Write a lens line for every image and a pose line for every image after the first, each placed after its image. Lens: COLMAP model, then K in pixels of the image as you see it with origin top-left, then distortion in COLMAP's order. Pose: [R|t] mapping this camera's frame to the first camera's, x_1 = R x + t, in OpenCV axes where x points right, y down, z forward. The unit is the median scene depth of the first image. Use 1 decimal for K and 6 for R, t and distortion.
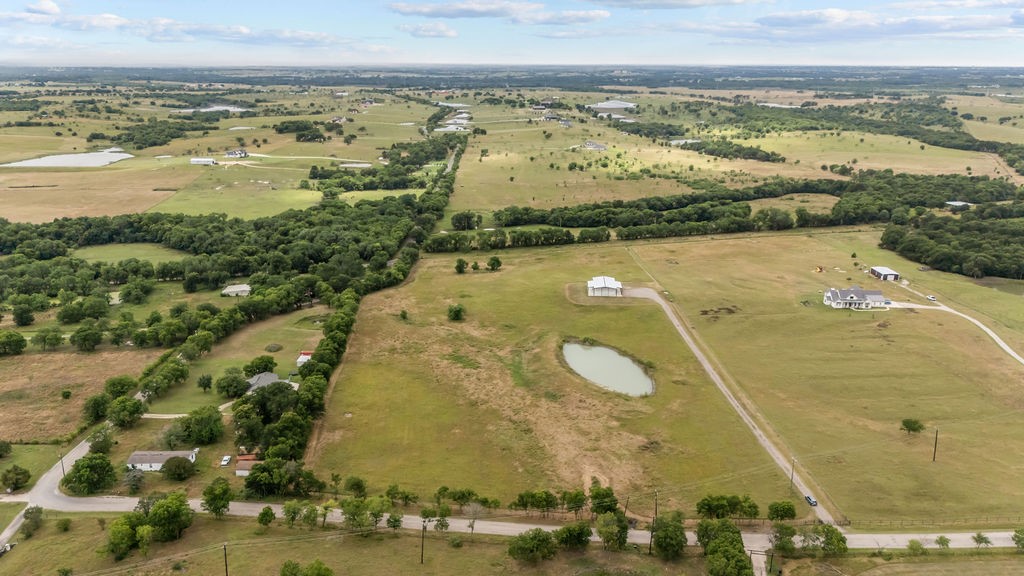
lens RADIAL K [[752.5, 0, 513.1], [0, 752.5, 291.1], [0, 0, 1]] dist [0.079236, -0.099297]
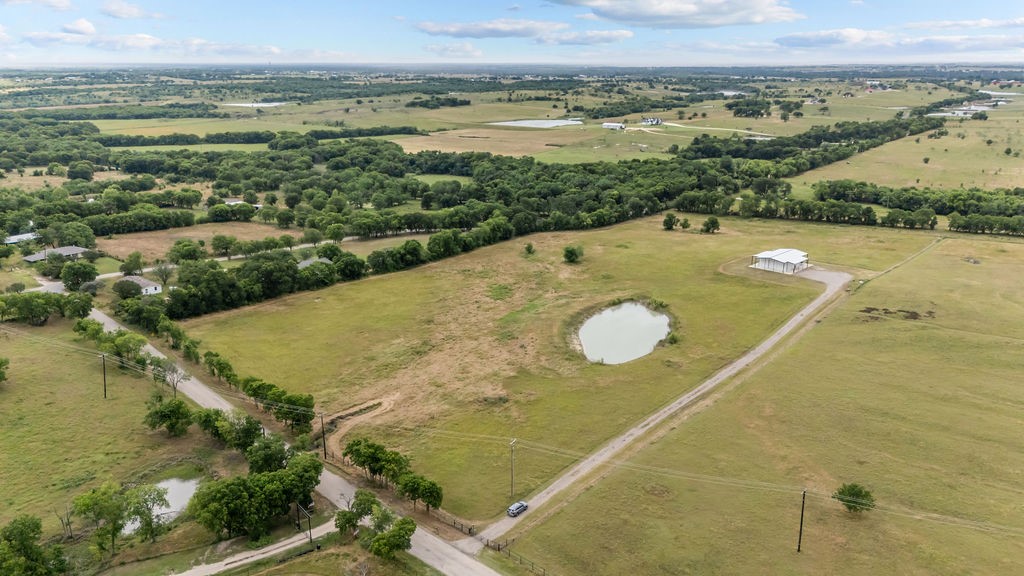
lens RADIAL K [[761.1, 0, 515.8], [0, 761.1, 286.7], [0, 0, 1]] dist [0.025516, -0.010003]
pose [[0.750612, 0.176758, -0.636662, 0.448341], [-0.182698, 0.981509, 0.057100, 0.027103], [0.634982, 0.073457, 0.769026, 0.268080]]
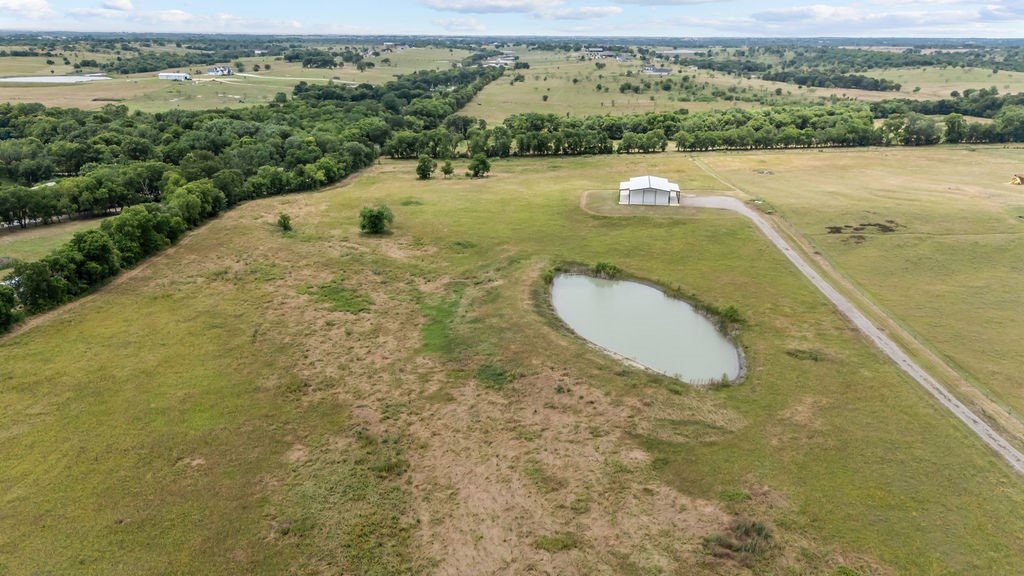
lens RADIAL K [[752.5, 0, 513.1], [0, 752.5, 291.1], [0, 0, 1]] dist [0.079236, -0.099297]
pose [[0.996415, 0.027115, -0.080133, 0.071779], [-0.024715, 0.999220, 0.030783, 0.060381], [0.080905, -0.028692, 0.996309, 0.447253]]
